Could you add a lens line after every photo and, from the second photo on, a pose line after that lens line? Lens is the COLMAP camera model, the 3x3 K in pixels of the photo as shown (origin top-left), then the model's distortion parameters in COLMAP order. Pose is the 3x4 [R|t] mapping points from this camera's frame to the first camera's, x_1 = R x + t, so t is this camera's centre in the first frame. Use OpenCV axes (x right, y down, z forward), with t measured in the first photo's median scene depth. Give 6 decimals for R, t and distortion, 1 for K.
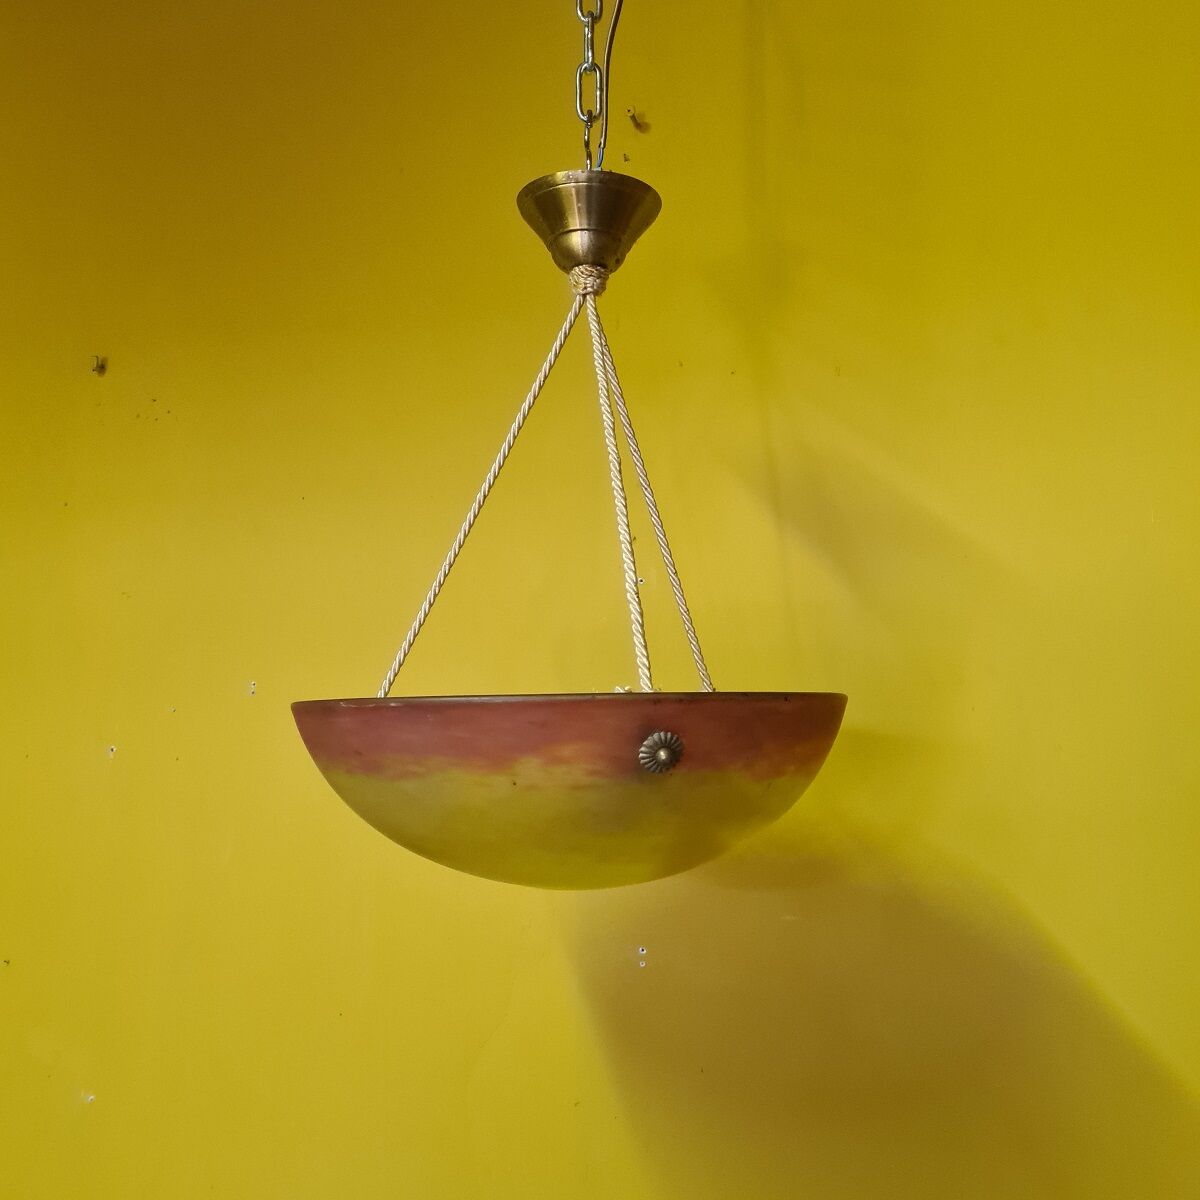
lens RADIAL K [[1310.0, 0, 600.0], [0, 1310.0, 600.0], [0, 0, 1]] dist [0.015398, 0.010503]
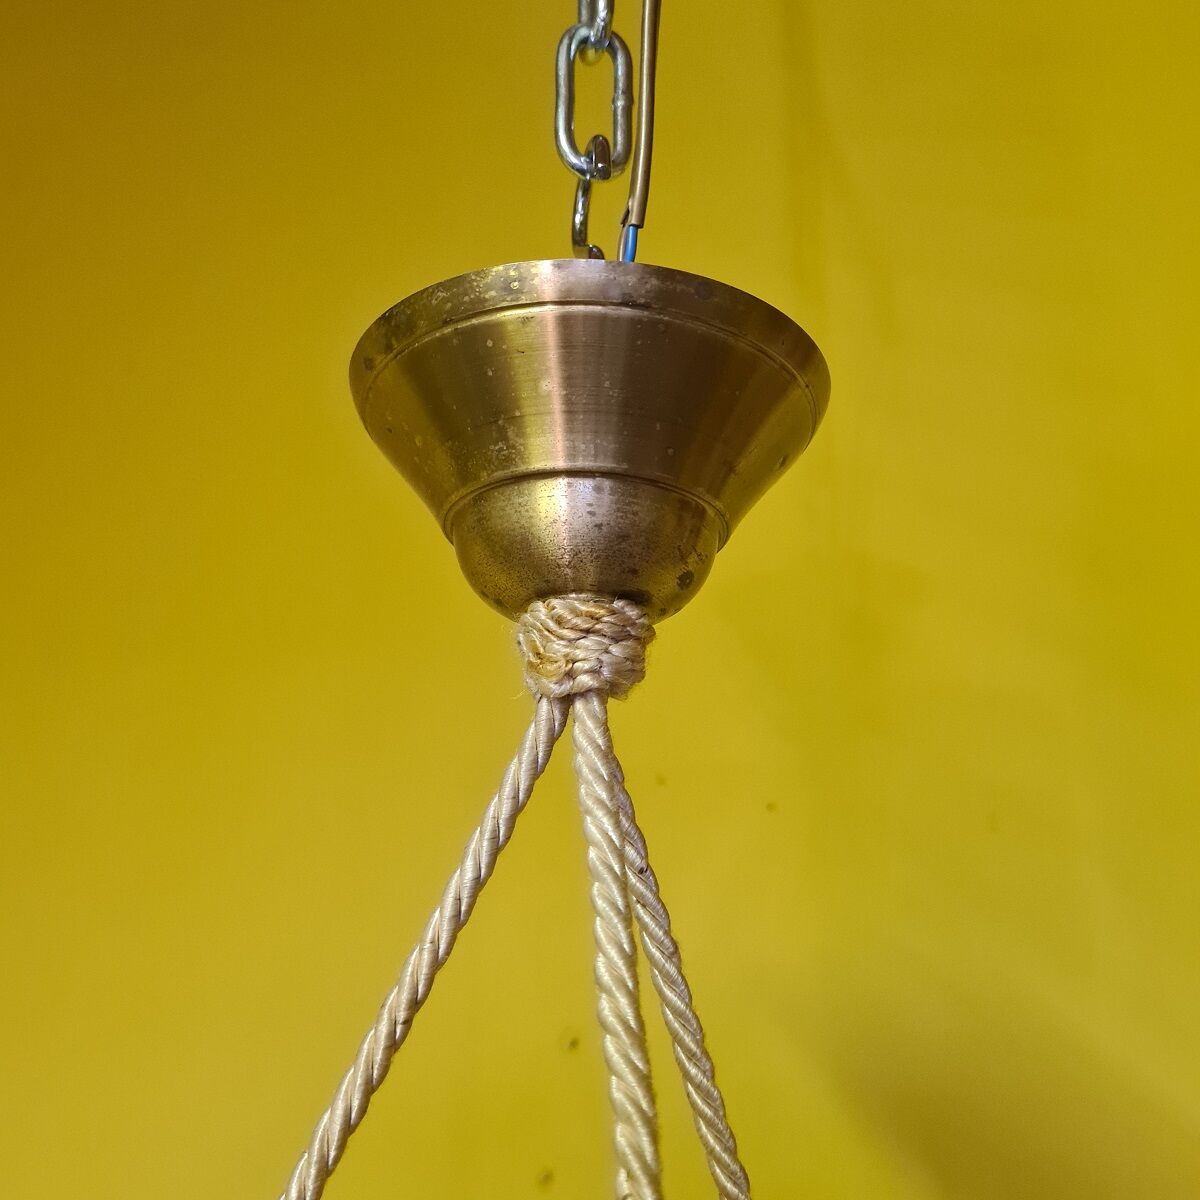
lens RADIAL K [[1310.0, 0, 600.0], [0, 1310.0, 600.0], [0, 0, 1]] dist [0.015398, 0.010503]
pose [[0.999896, 0.013716, -0.004452, -0.003927], [-0.014287, 0.984204, -0.176461, -0.205093], [0.001962, 0.176506, 0.984298, 0.725761]]
